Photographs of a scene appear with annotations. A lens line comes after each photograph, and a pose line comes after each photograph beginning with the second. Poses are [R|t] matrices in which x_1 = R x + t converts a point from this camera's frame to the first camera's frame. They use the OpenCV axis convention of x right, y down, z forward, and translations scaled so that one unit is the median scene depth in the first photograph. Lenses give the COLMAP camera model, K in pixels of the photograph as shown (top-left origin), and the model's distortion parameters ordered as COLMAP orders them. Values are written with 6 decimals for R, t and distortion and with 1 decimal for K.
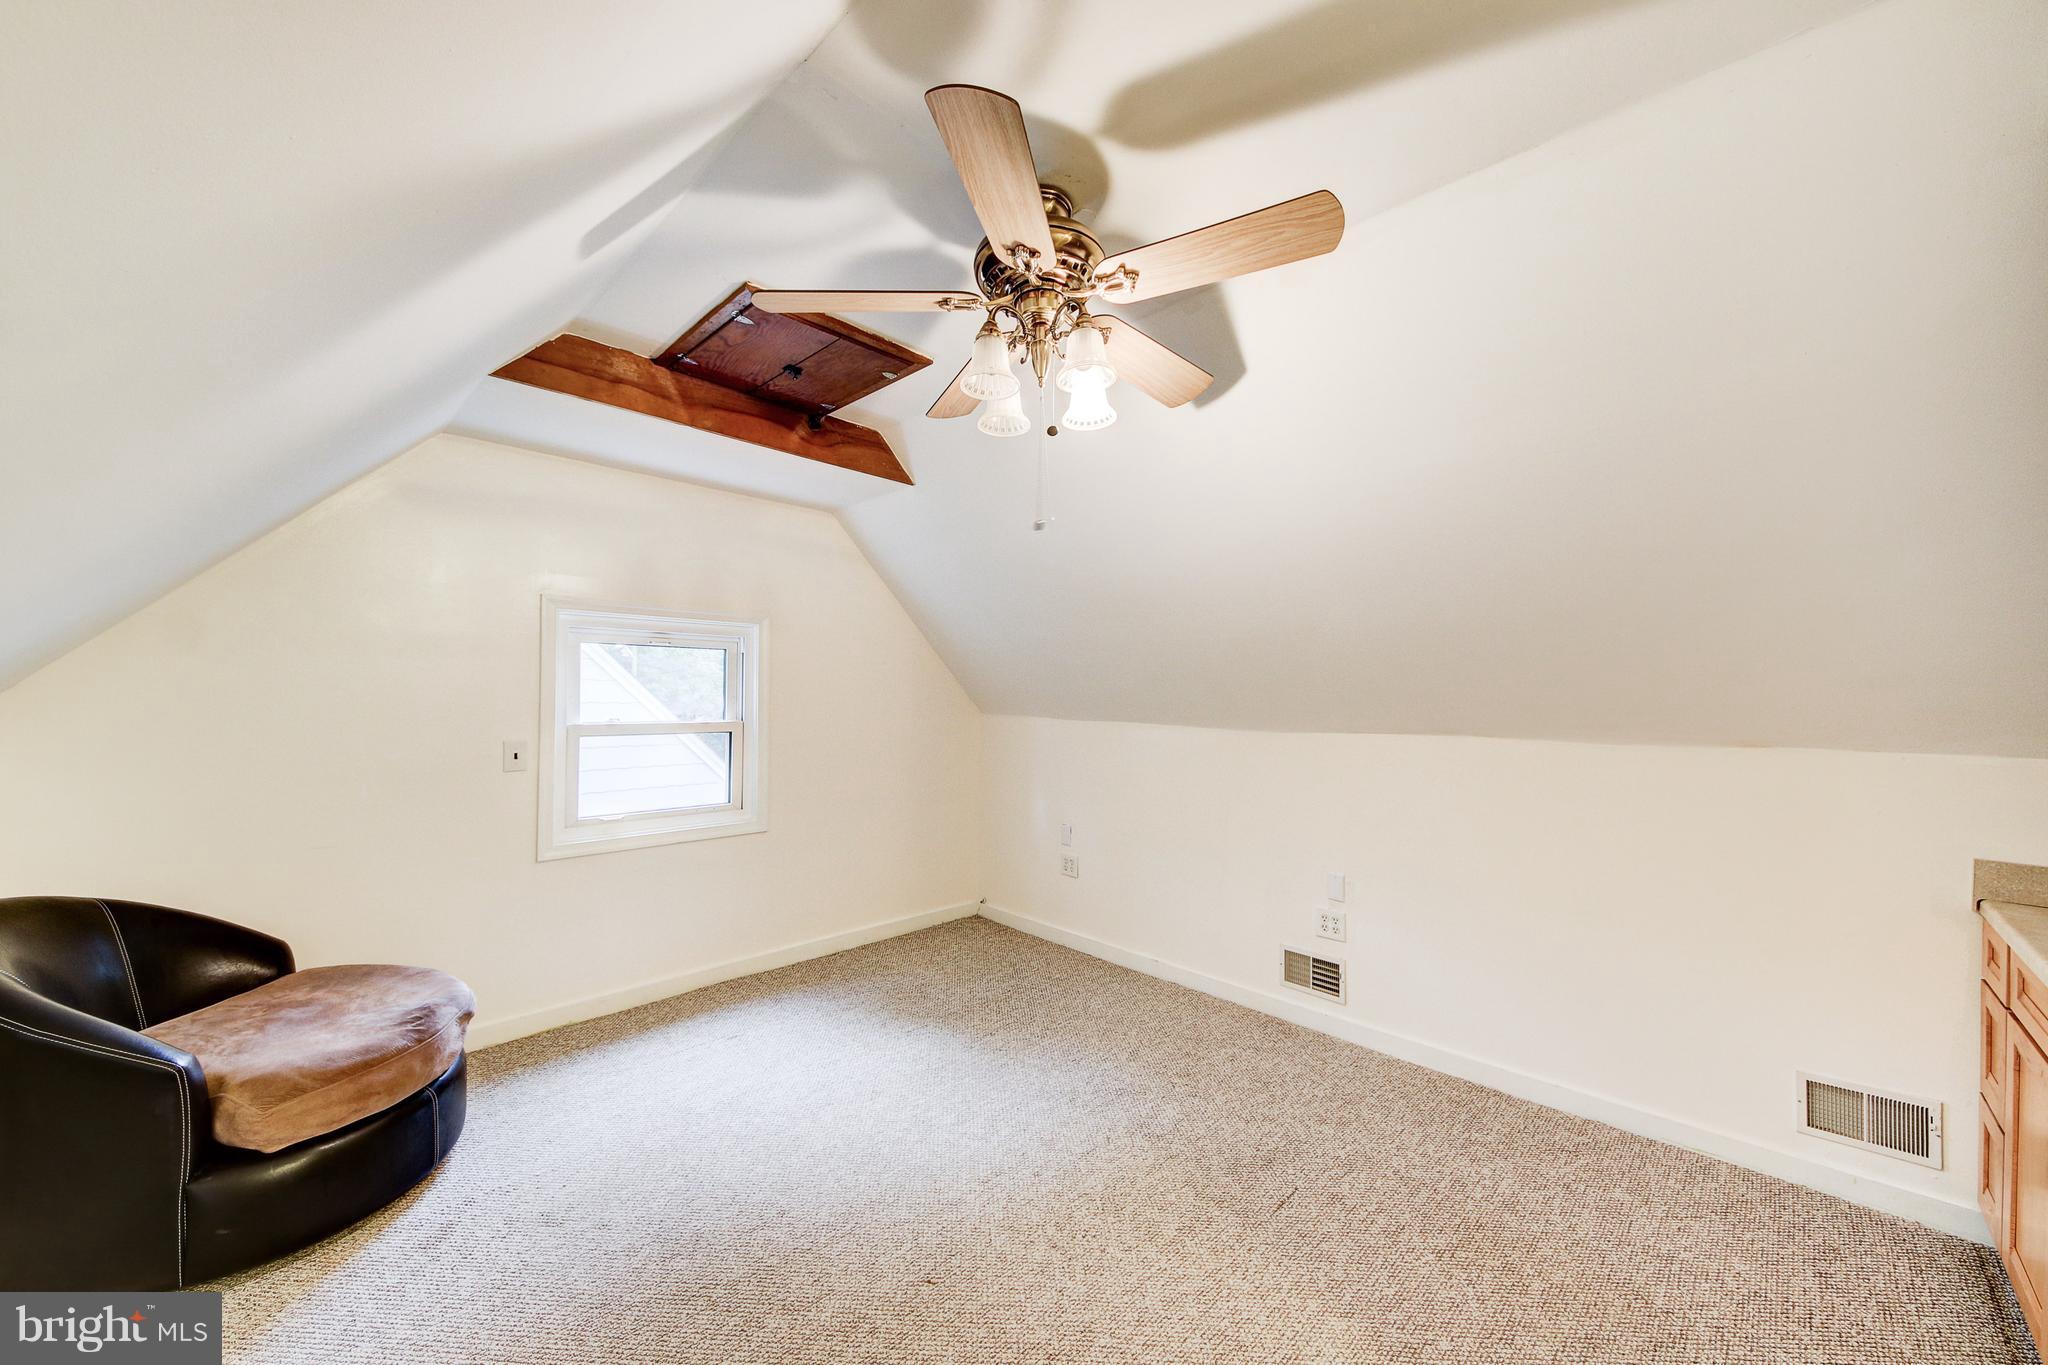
lens RADIAL K [[766.6, 0, 1025.4], [0, 766.6, 687.9], [0, 0, 1]] dist [0.014787, -0.002980]
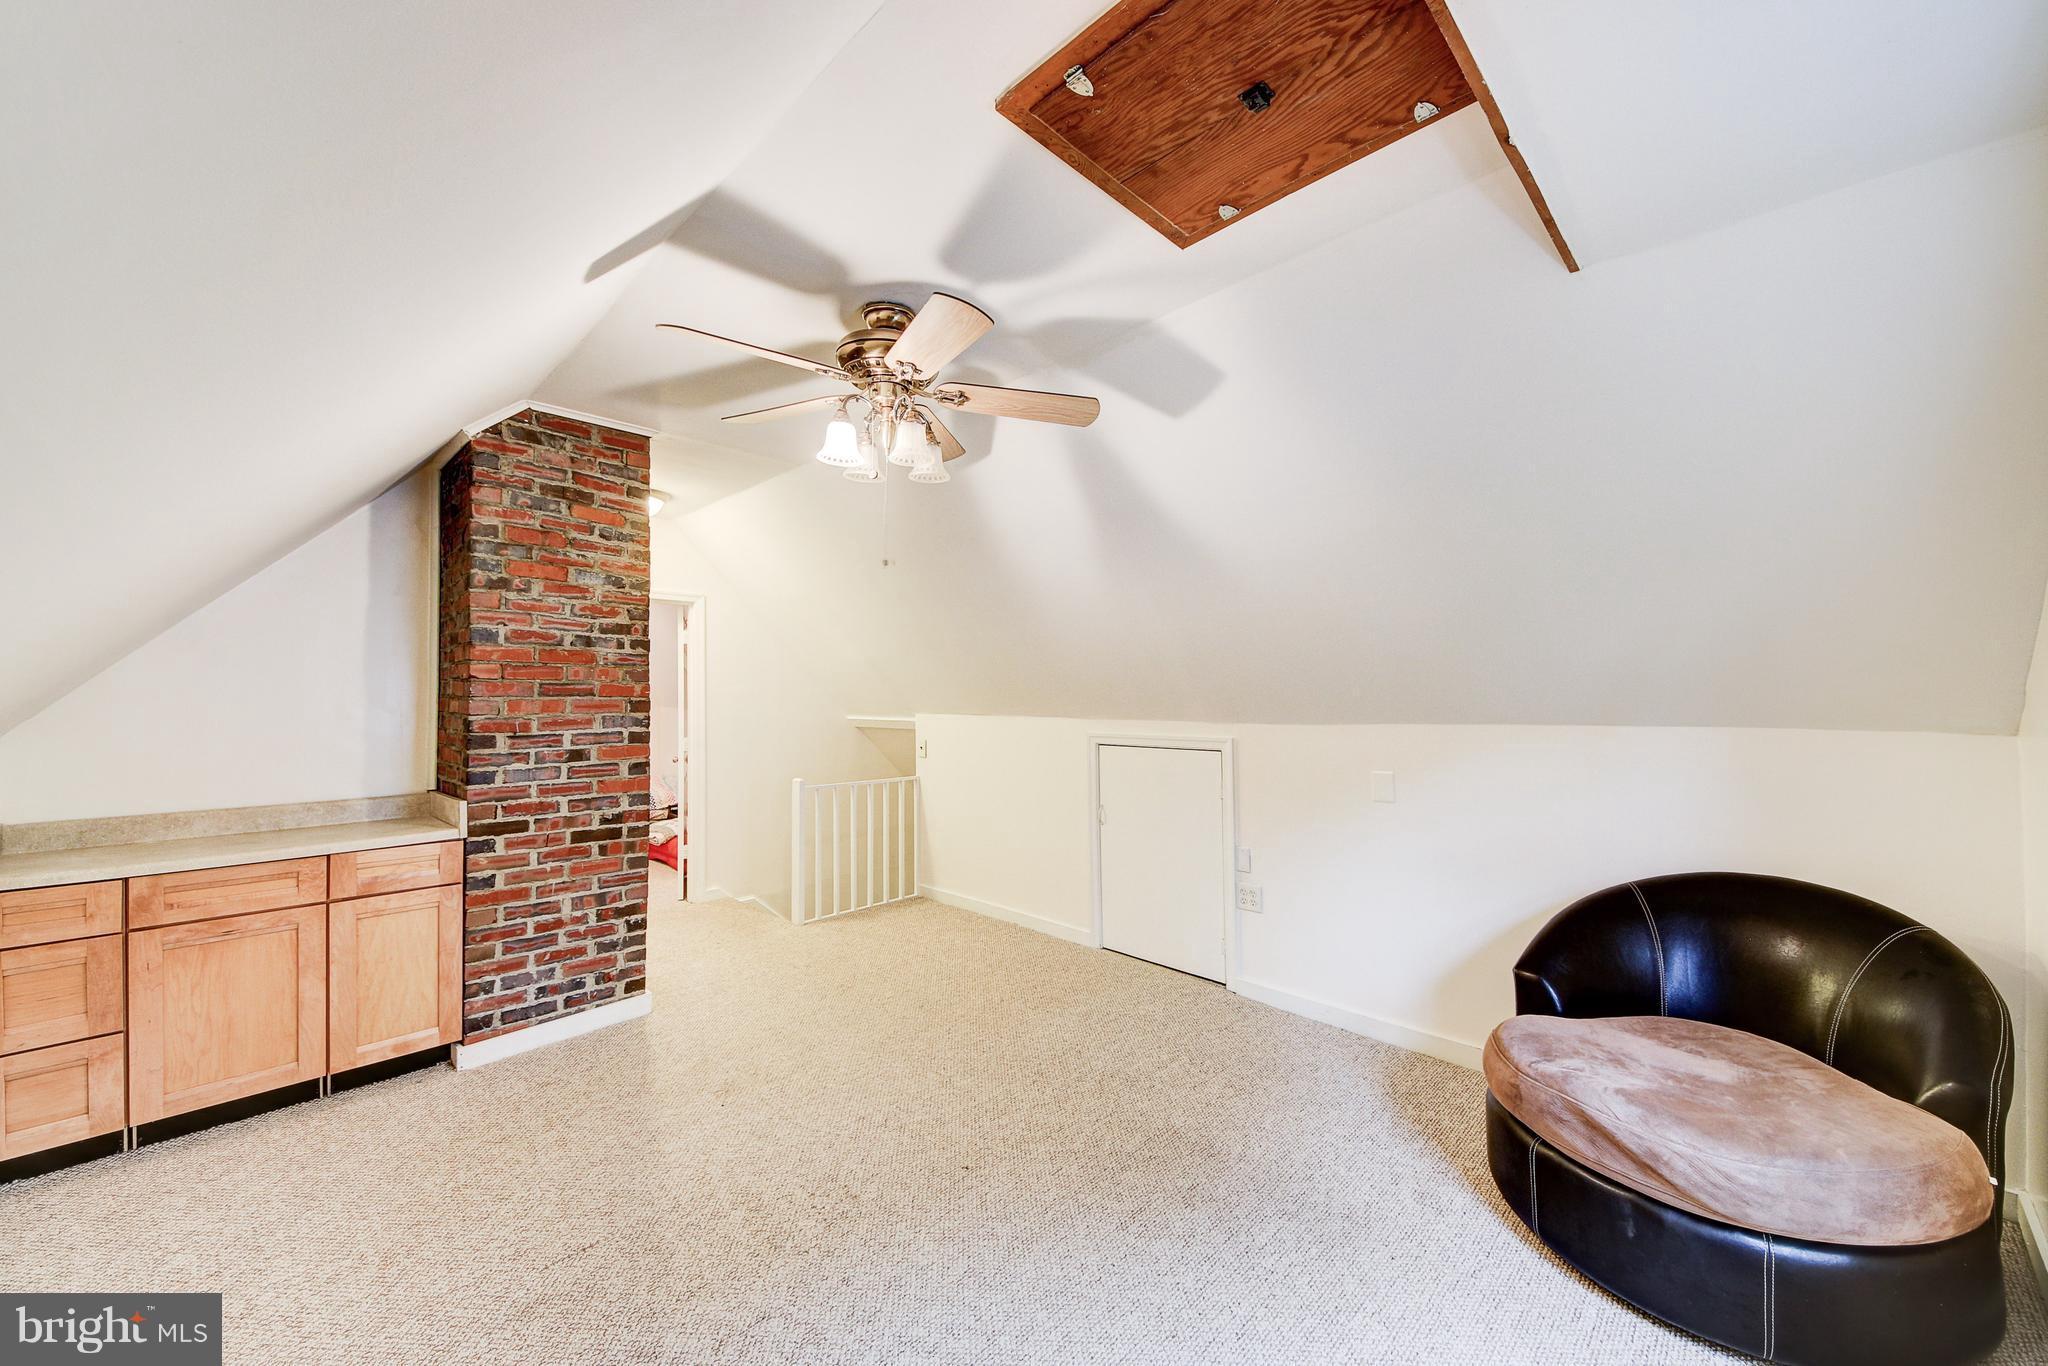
lens RADIAL K [[766.6, 0, 1022.4], [0, 766.6, 687.3], [0, 0, 1]] dist [0.014787, -0.002980]
pose [[-0.999962, -0.008240, -0.002734, -0.178711], [-0.008250, 0.999959, 0.003842, -0.006109], [0.002702, 0.003865, -0.999989, 1.968665]]
